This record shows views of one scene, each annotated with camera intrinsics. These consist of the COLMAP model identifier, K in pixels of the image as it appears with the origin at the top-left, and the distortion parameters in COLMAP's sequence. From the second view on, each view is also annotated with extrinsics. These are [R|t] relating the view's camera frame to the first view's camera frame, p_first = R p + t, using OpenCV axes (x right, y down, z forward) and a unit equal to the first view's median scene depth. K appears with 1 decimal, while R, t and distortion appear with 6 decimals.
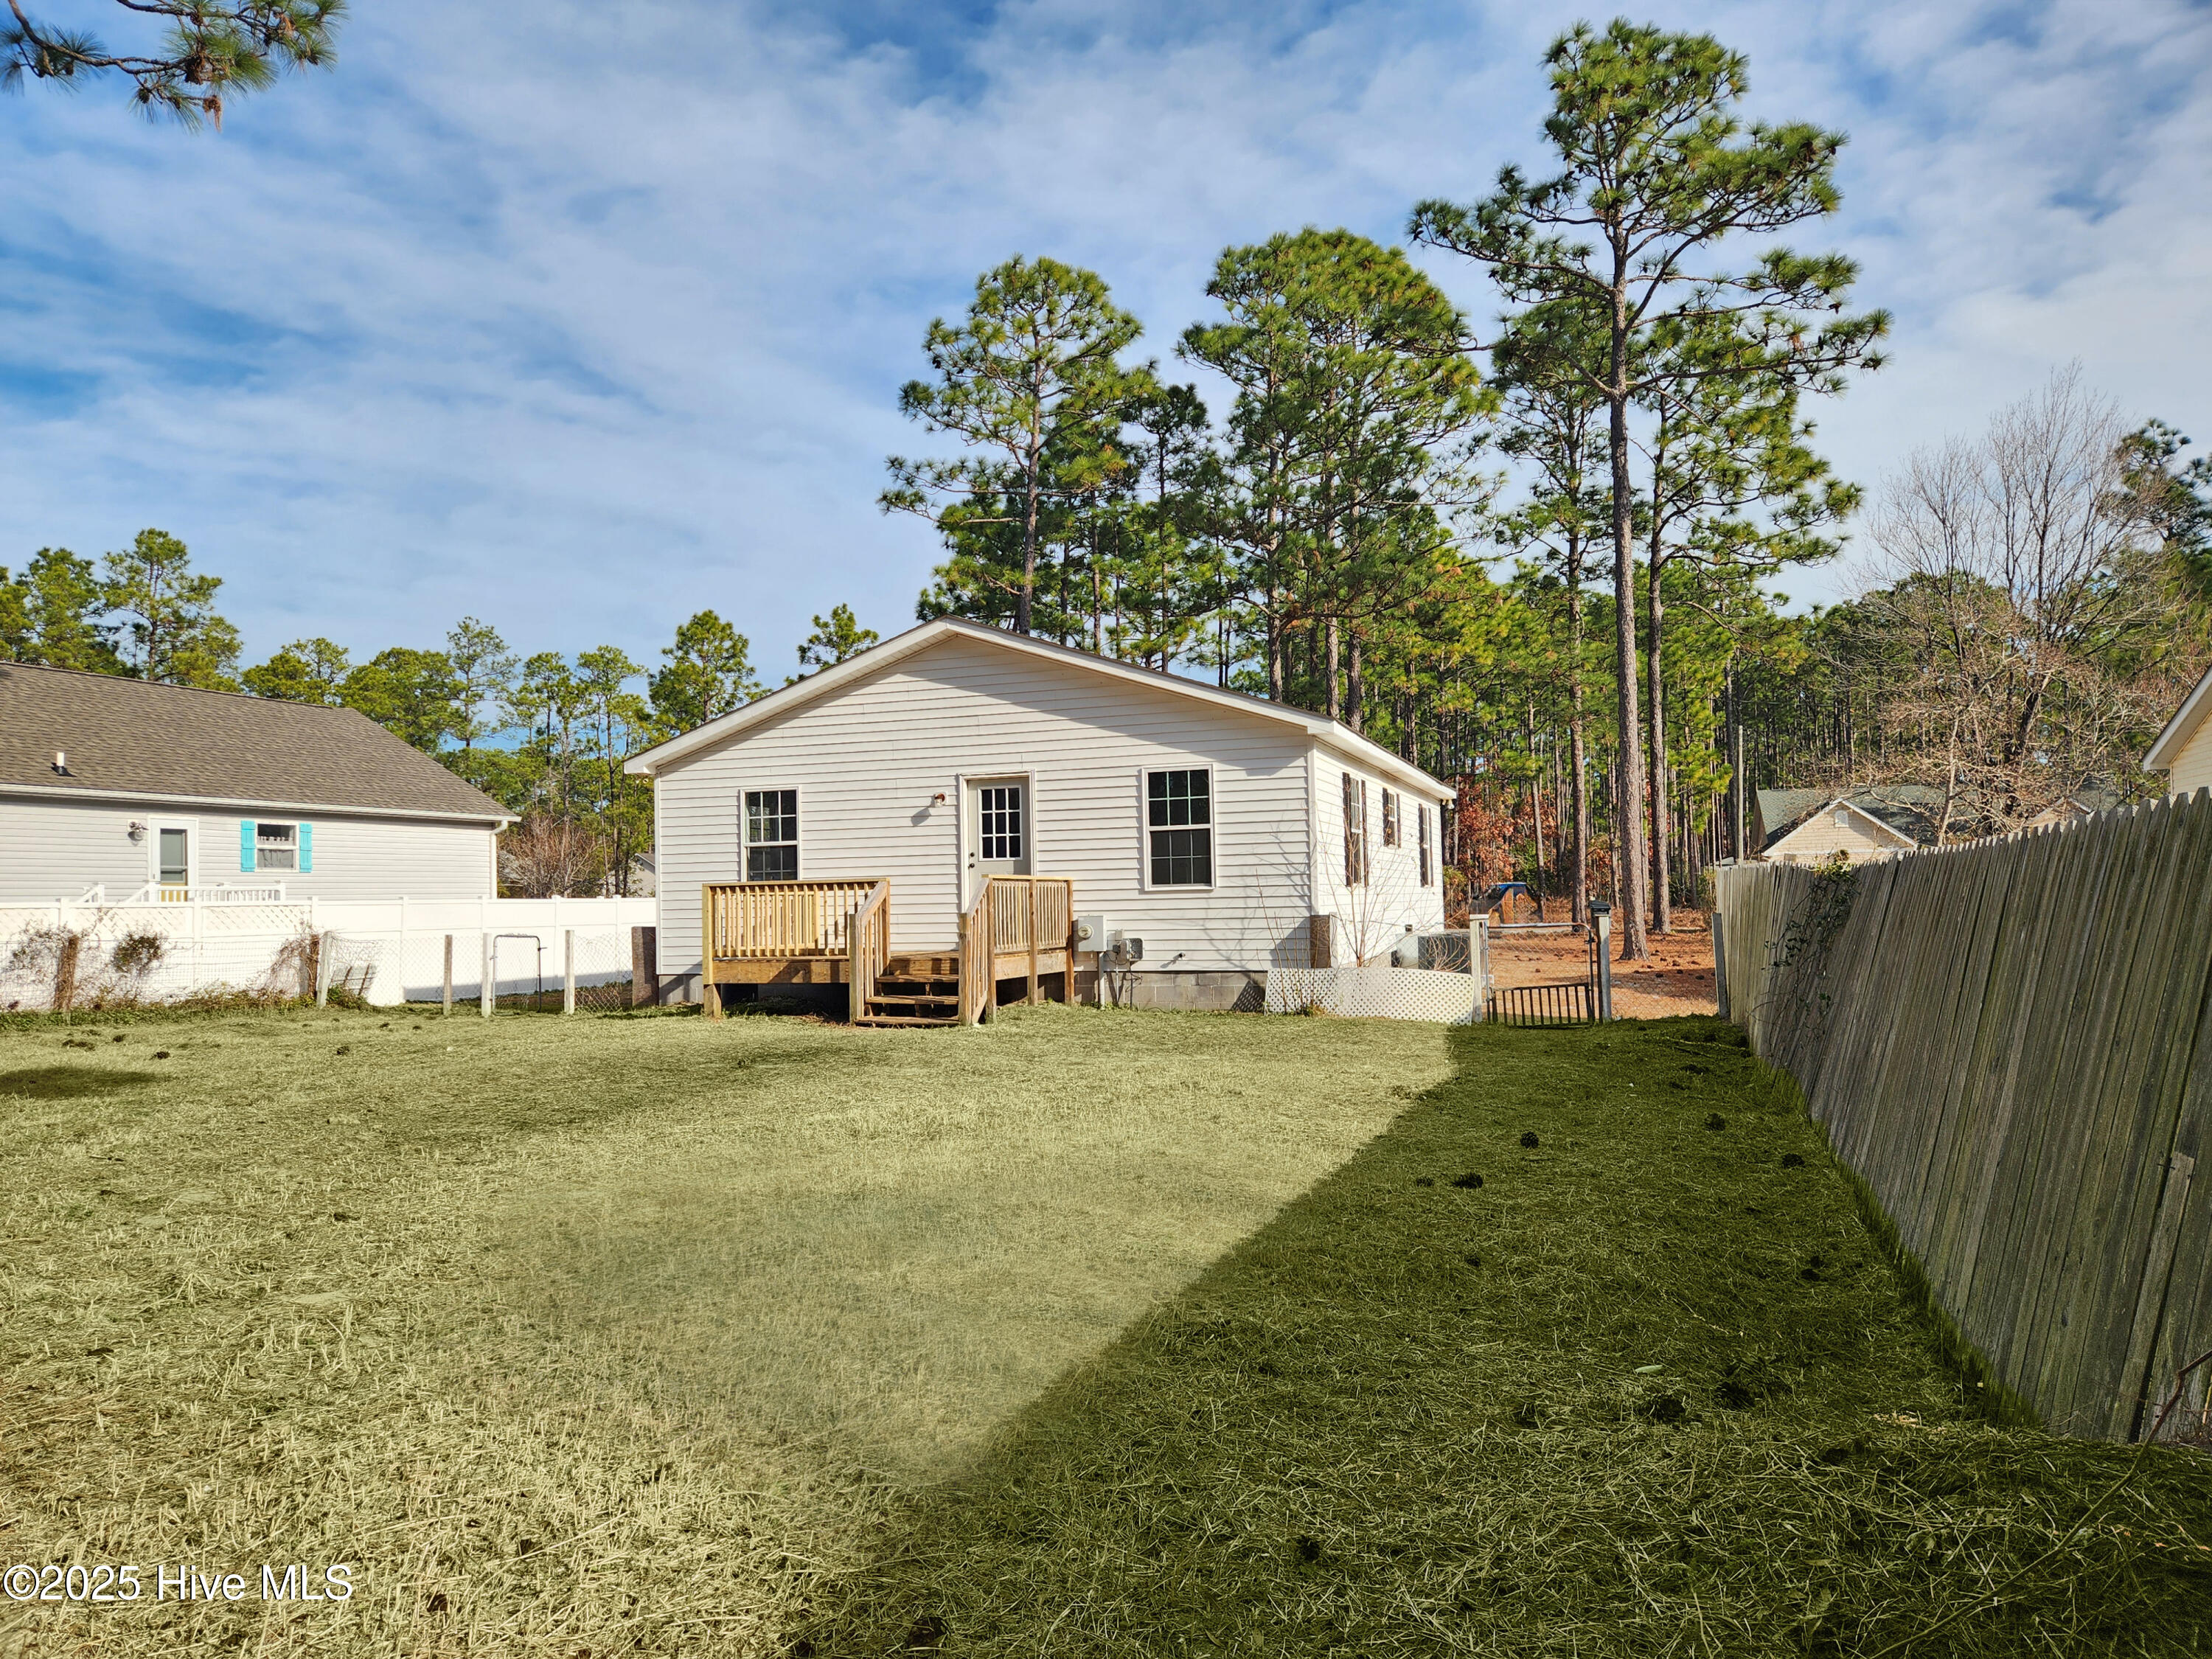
lens RADIAL K [[1466.9, 0, 1157.0], [0, 1466.9, 833.8], [0, 0, 1]] dist [0.082375, -0.097743]
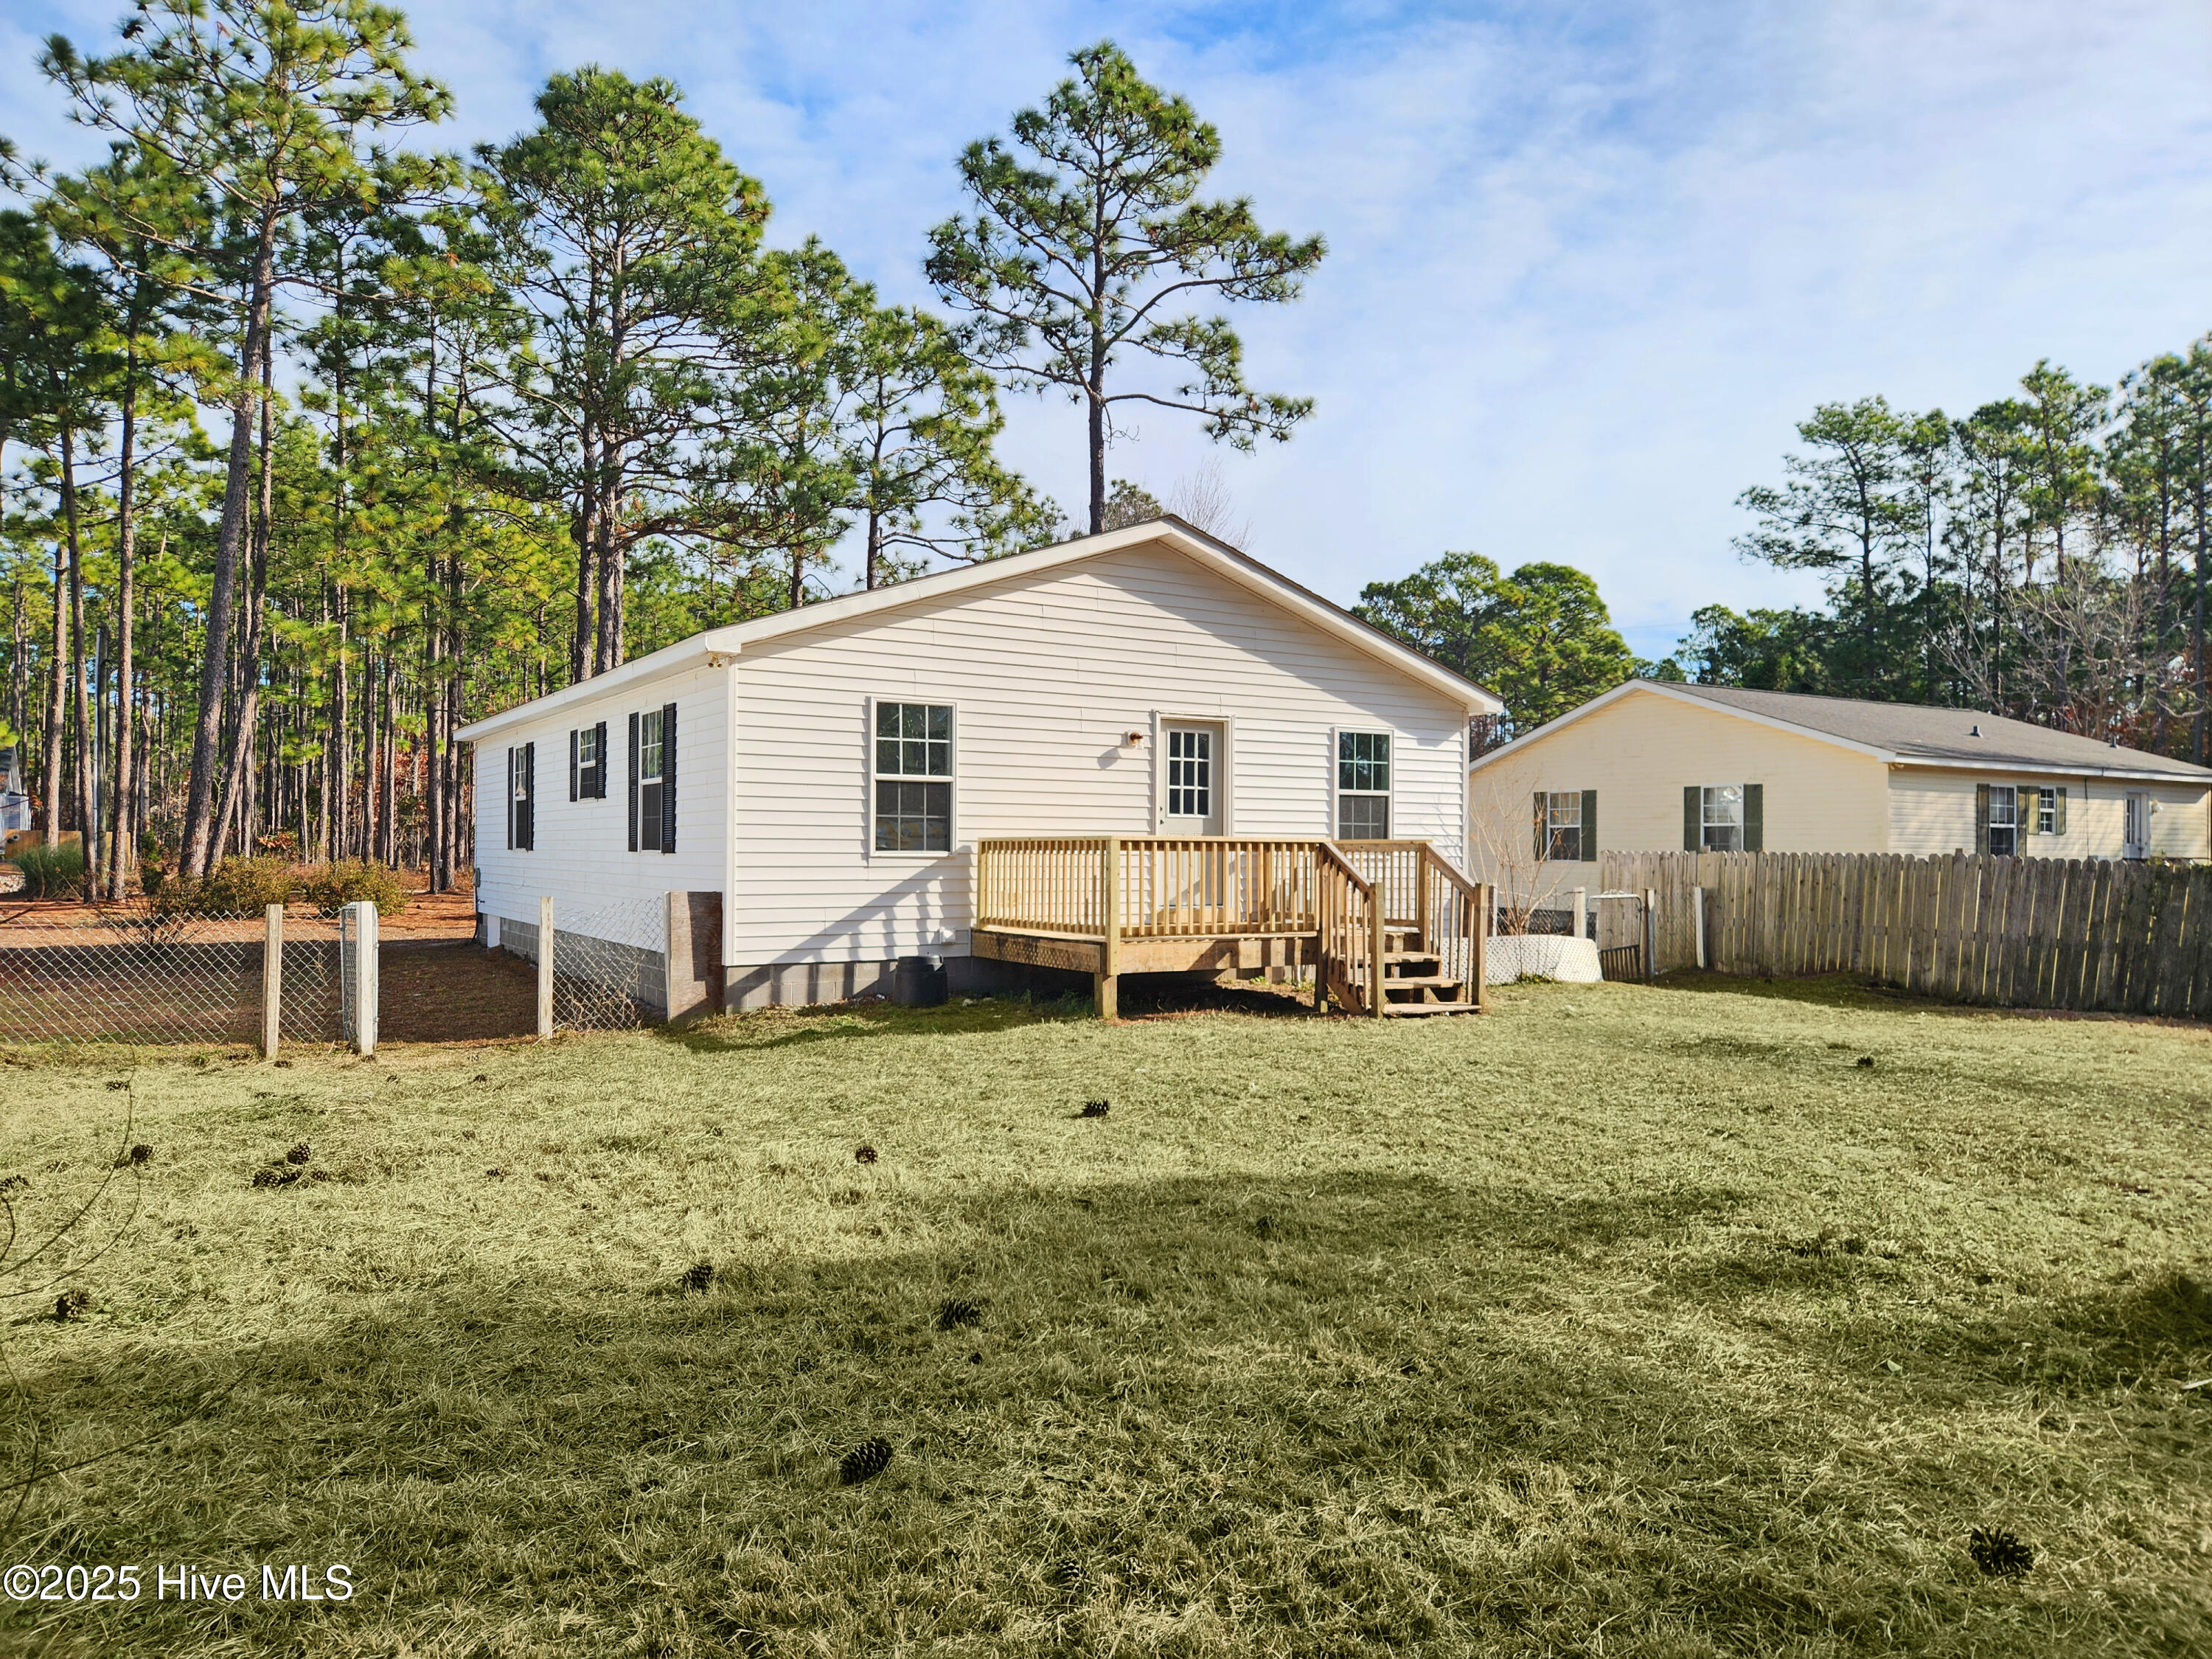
lens RADIAL K [[1466.9, 0, 1157.0], [0, 1466.9, 833.8], [0, 0, 1]] dist [0.082375, -0.097743]
pose [[0.619353, 0.033006, 0.784418, -0.784078], [-0.055247, 0.998471, 0.001609, 0.027318], [-0.783166, -0.044333, 0.620230, 0.484454]]
